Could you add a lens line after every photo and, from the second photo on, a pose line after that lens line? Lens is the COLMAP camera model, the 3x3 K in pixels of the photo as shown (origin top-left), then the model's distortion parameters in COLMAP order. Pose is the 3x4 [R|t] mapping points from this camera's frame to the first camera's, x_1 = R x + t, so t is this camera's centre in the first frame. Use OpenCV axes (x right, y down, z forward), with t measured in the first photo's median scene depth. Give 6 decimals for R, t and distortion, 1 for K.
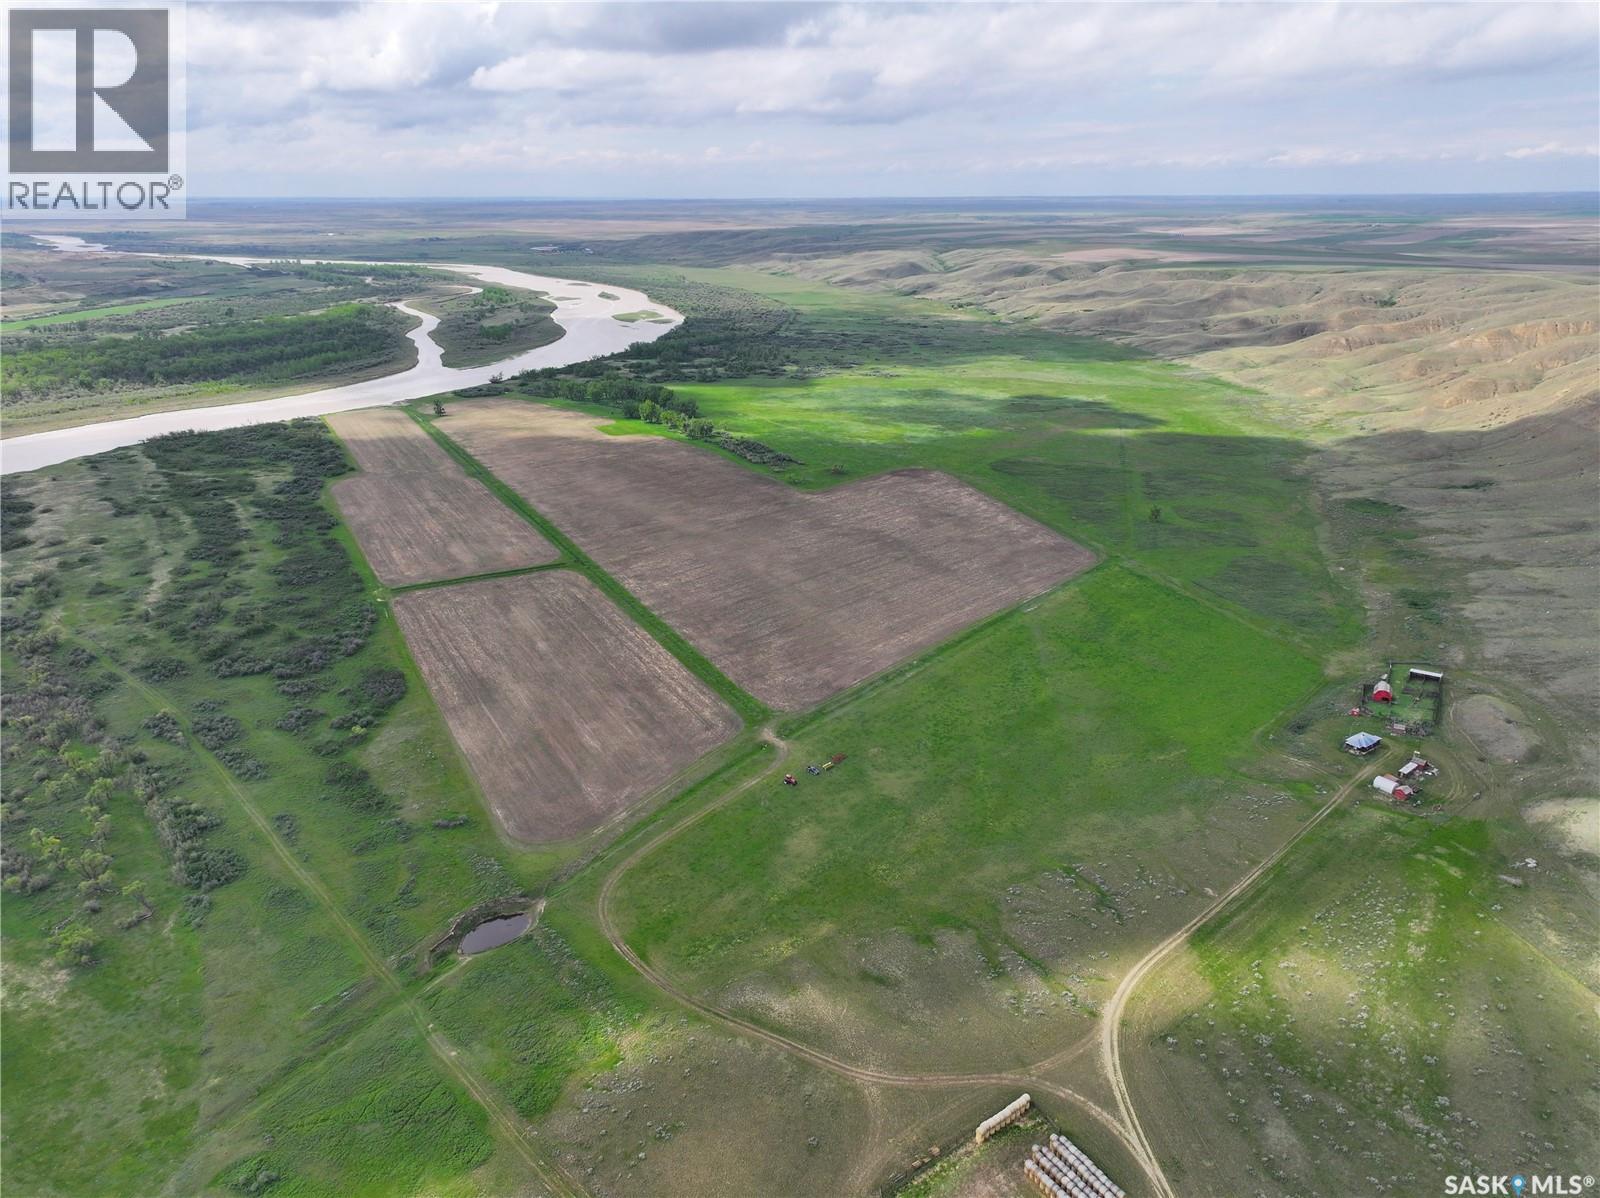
lens RADIAL K [[1125.5, 0, 803.7], [0, 1125.5, 594.5], [0, 0, 1]] dist [-0.006342, 0.021778]
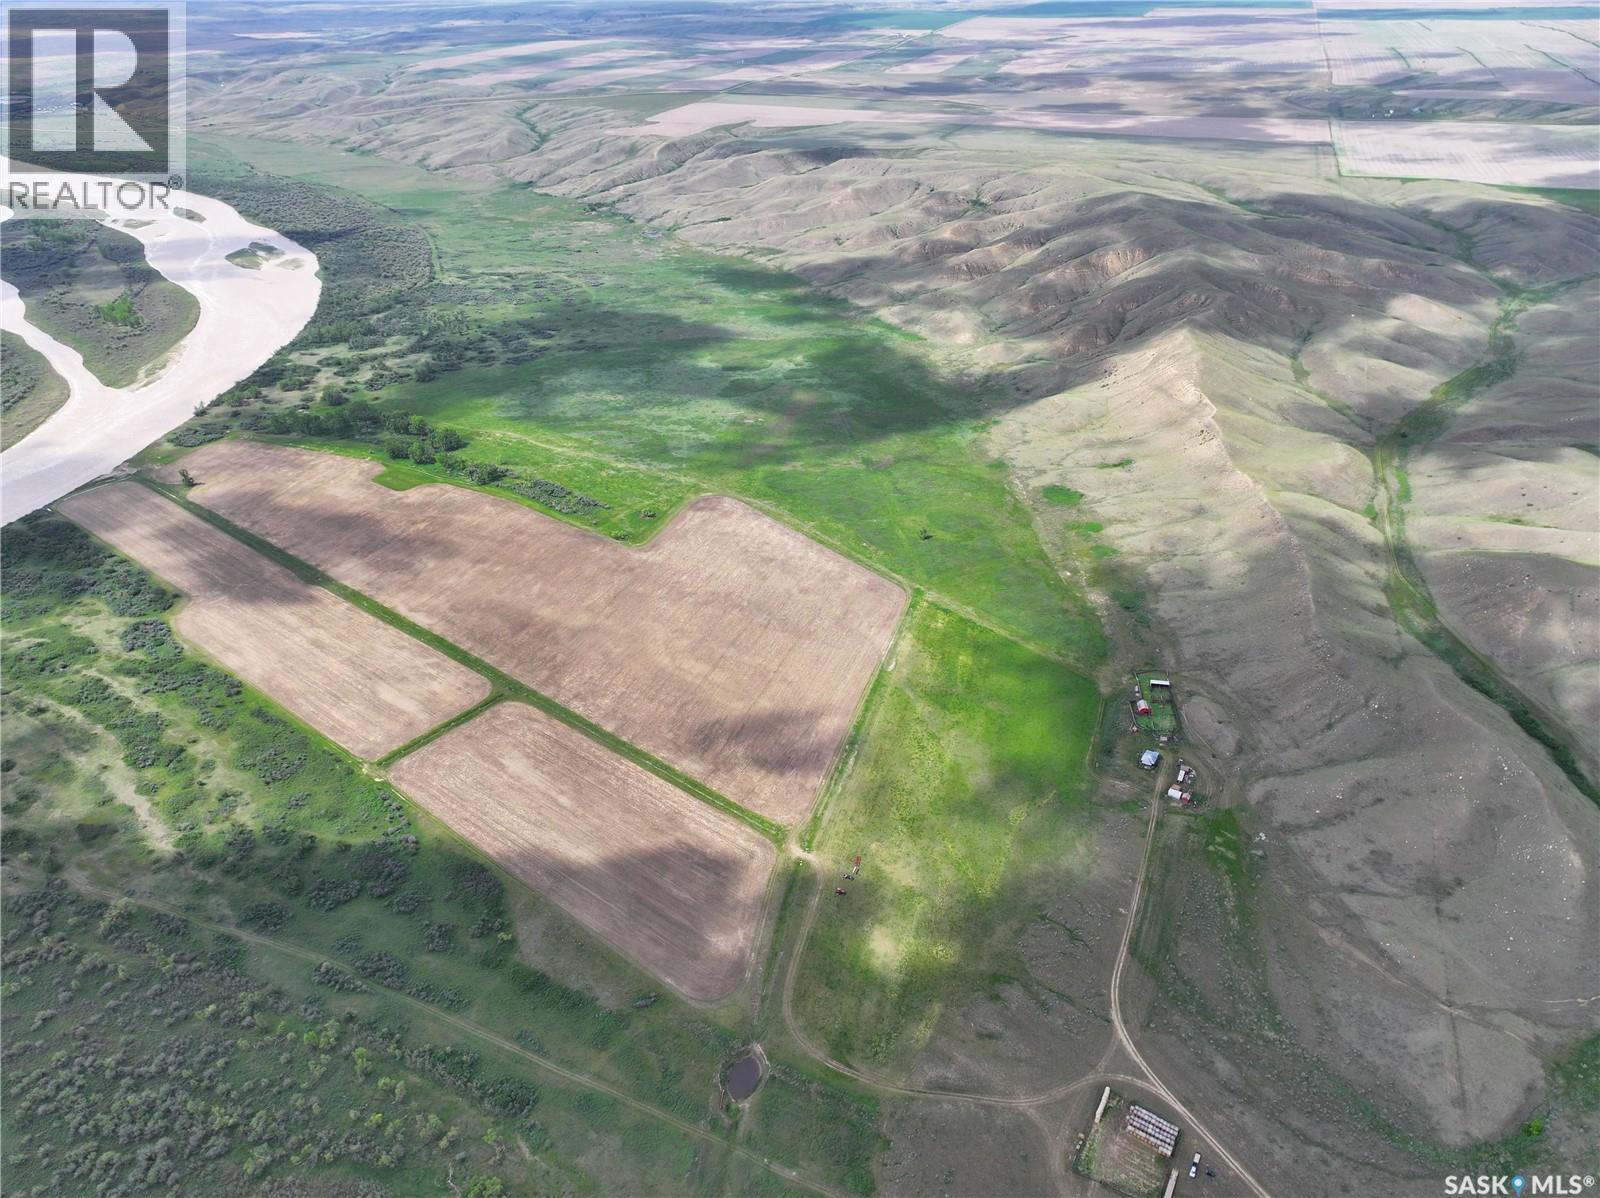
lens RADIAL K [[1125.5, 0, 803.7], [0, 1125.5, 594.5], [0, 0, 1]] dist [-0.006342, 0.021778]
pose [[0.921928, -0.200618, 0.331361, -0.331626], [0.137169, 0.969085, 0.205083, -0.369135], [-0.362261, -0.143619, 0.920946, -0.197667]]
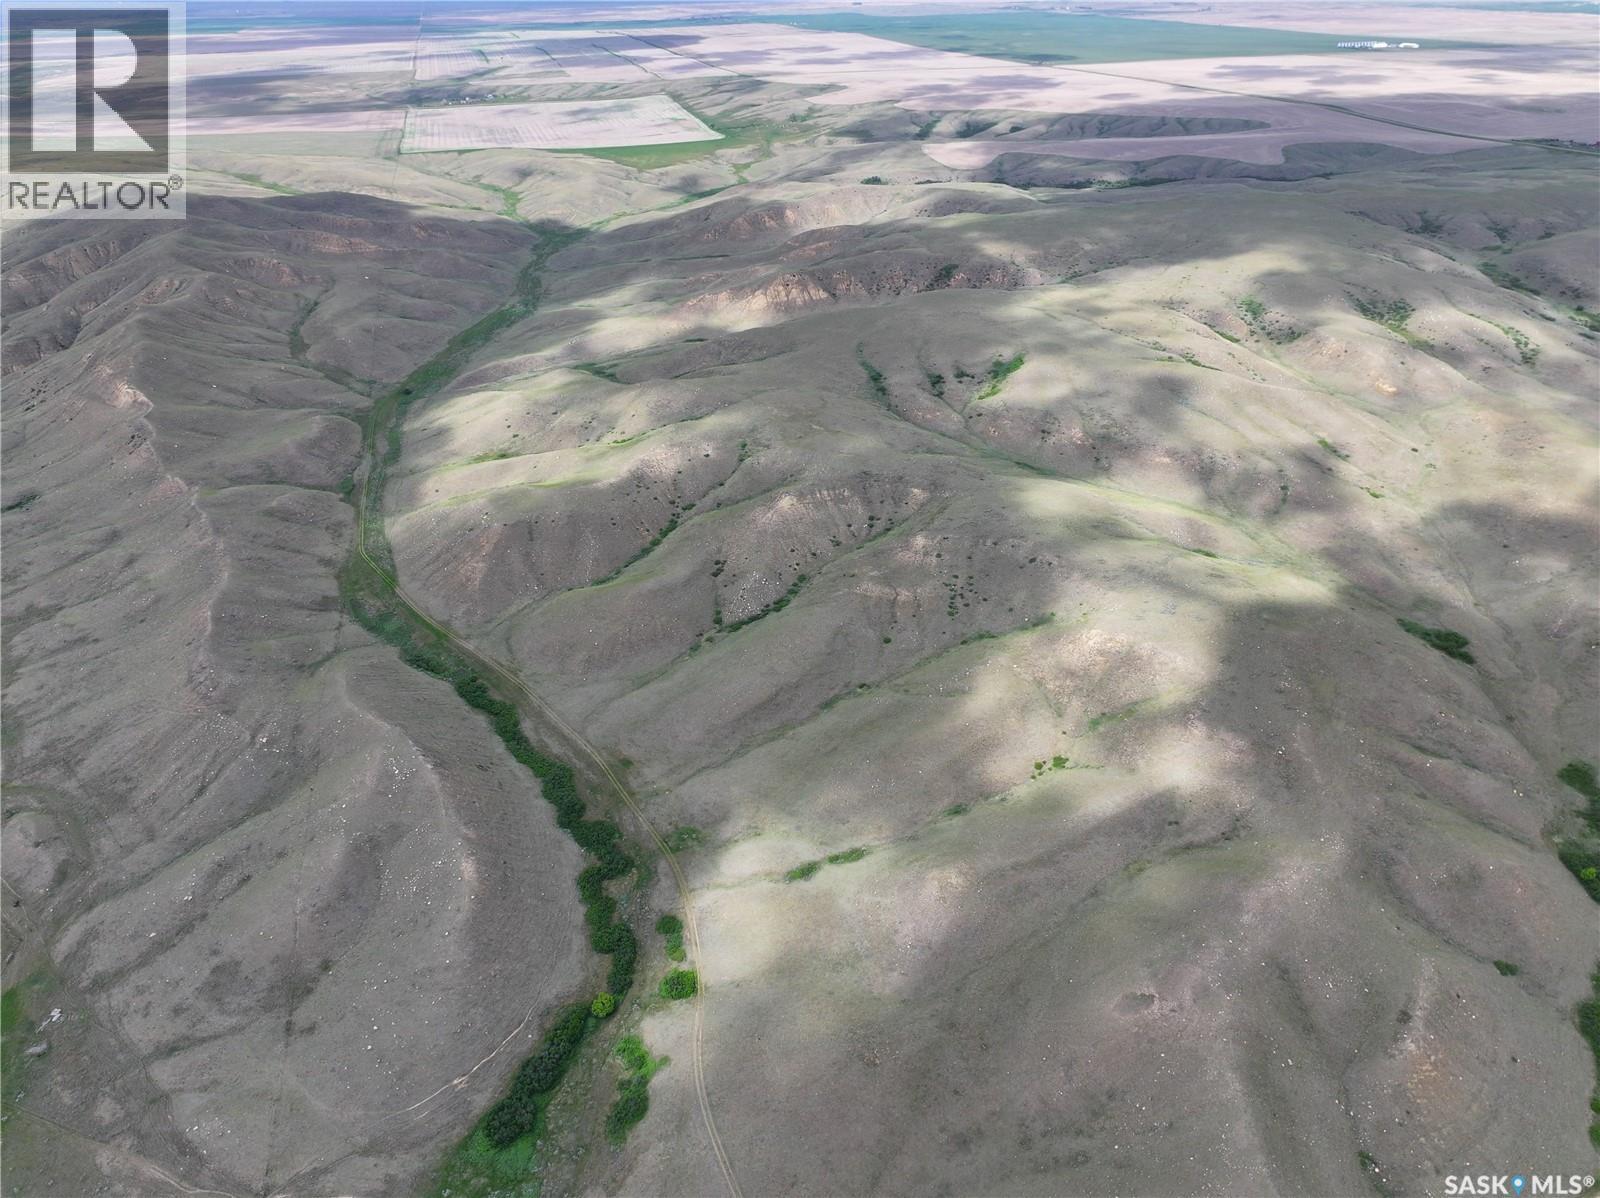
lens RADIAL K [[1125.5, 0, 803.7], [0, 1125.5, 594.5], [0, 0, 1]] dist [-0.006342, 0.021778]
pose [[0.505552, -0.418968, 0.754243, 0.215834], [0.295457, 0.905398, 0.304893, -0.163794], [-0.810631, 0.068707, 0.581513, -0.178390]]
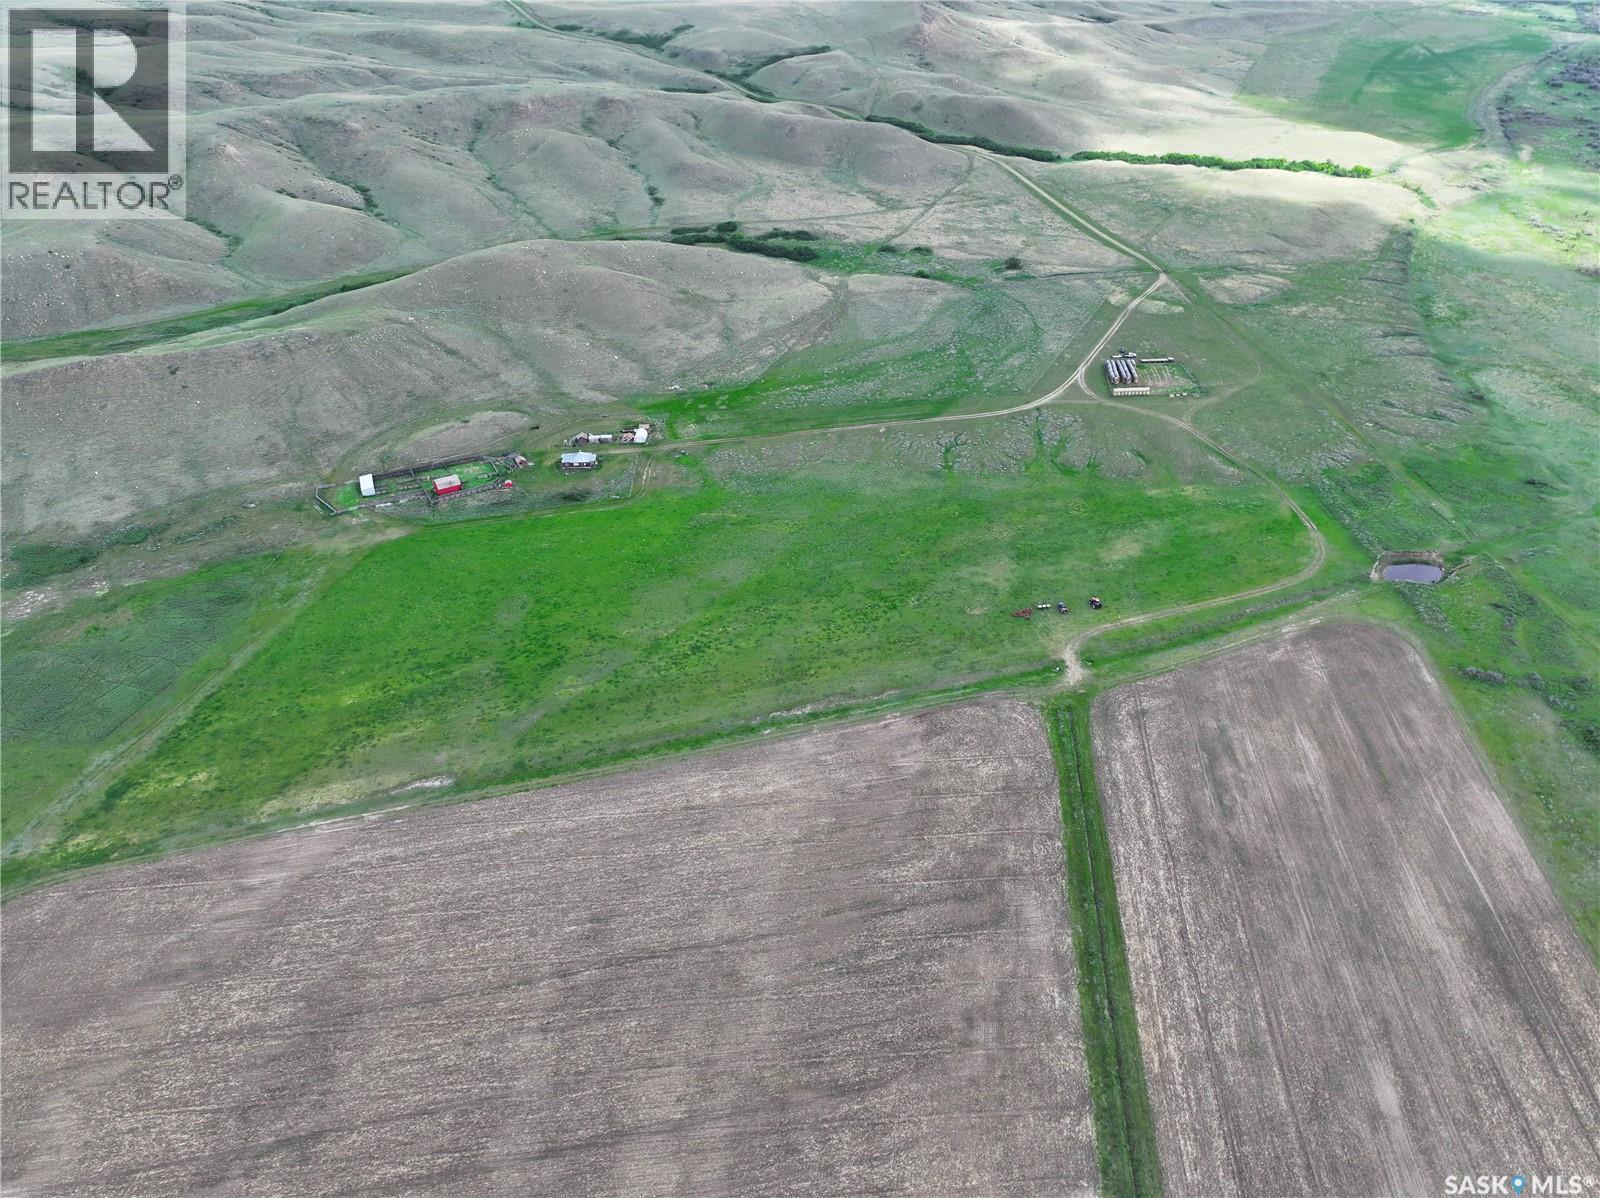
lens RADIAL K [[1125.5, 0, 803.7], [0, 1125.5, 594.5], [0, 0, 1]] dist [-0.006342, 0.021778]
pose [[-0.825261, -0.307242, 0.473863, -0.180930], [0.205462, 0.618227, 0.758670, -0.428564], [-0.526050, 0.723462, -0.447072, 1.101720]]
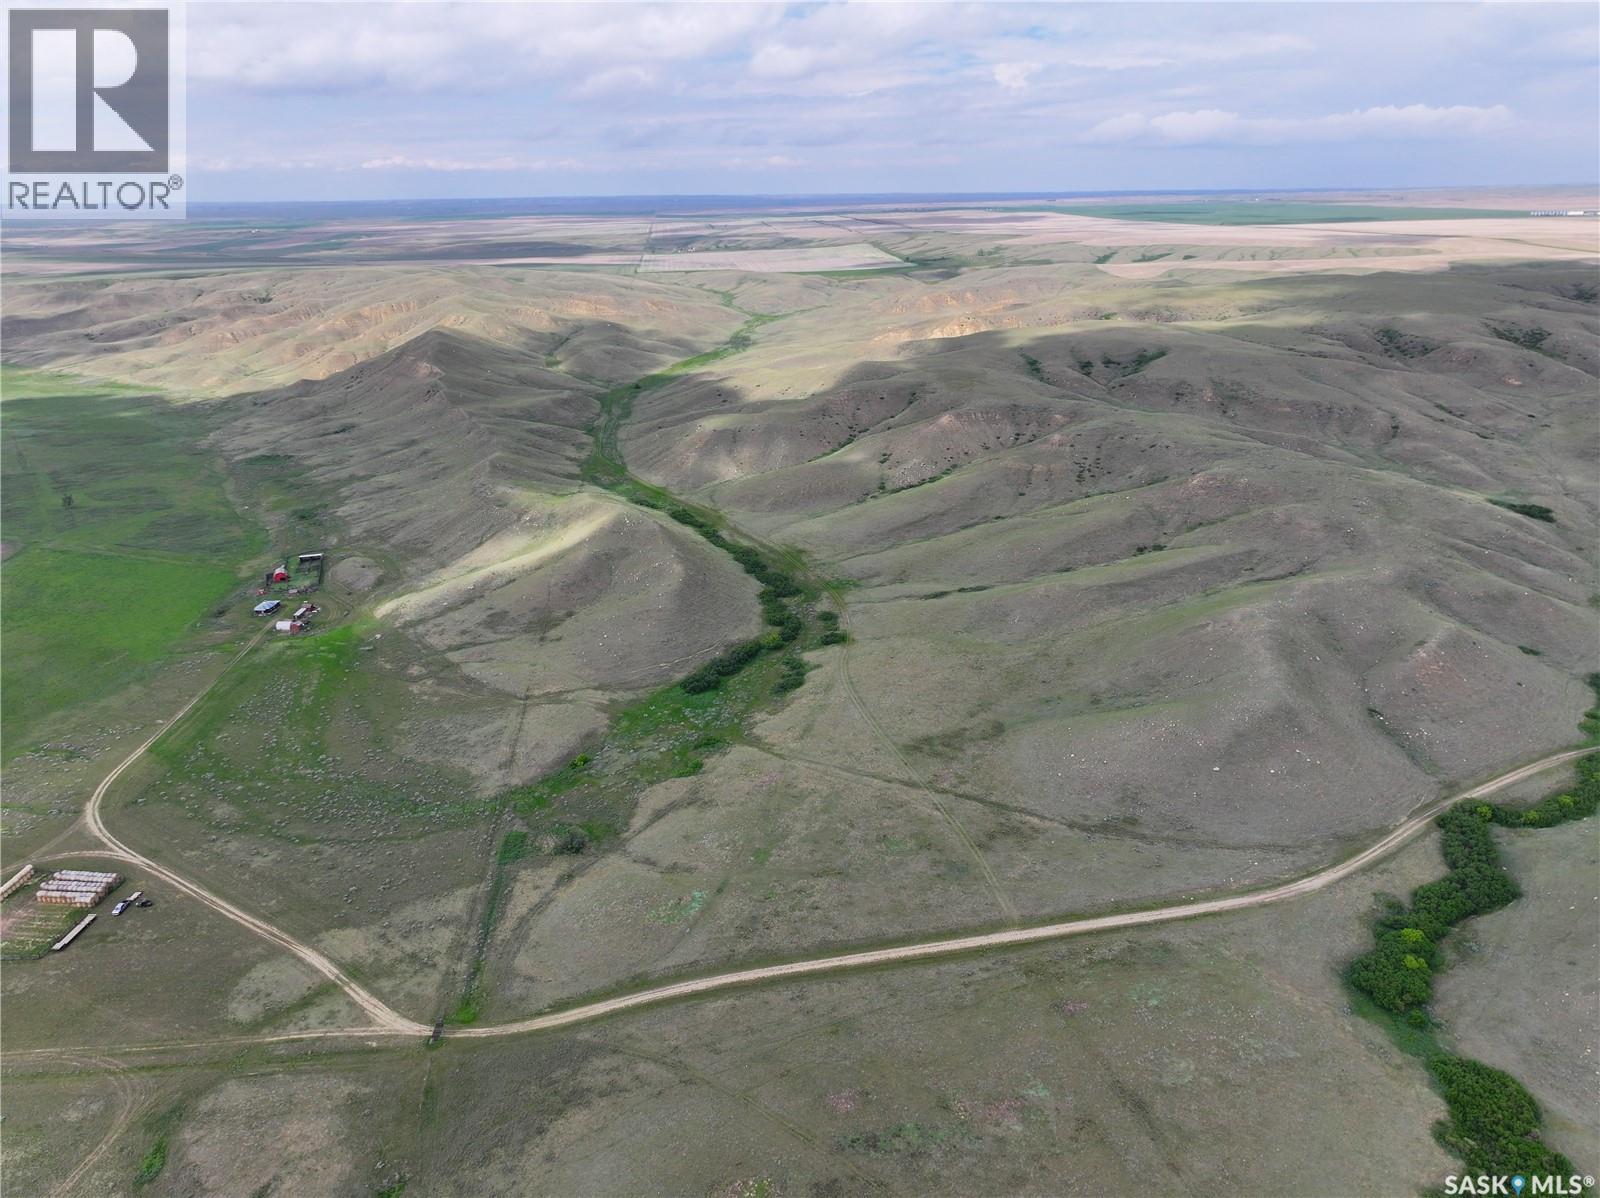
lens RADIAL K [[1125.5, 0, 803.7], [0, 1125.5, 594.5], [0, 0, 1]] dist [-0.006342, 0.021778]
pose [[0.641287, -0.262653, 0.720947, -0.044476], [0.266788, 0.957290, 0.111447, 0.103593], [-0.719427, 0.120870, 0.683970, -0.290354]]
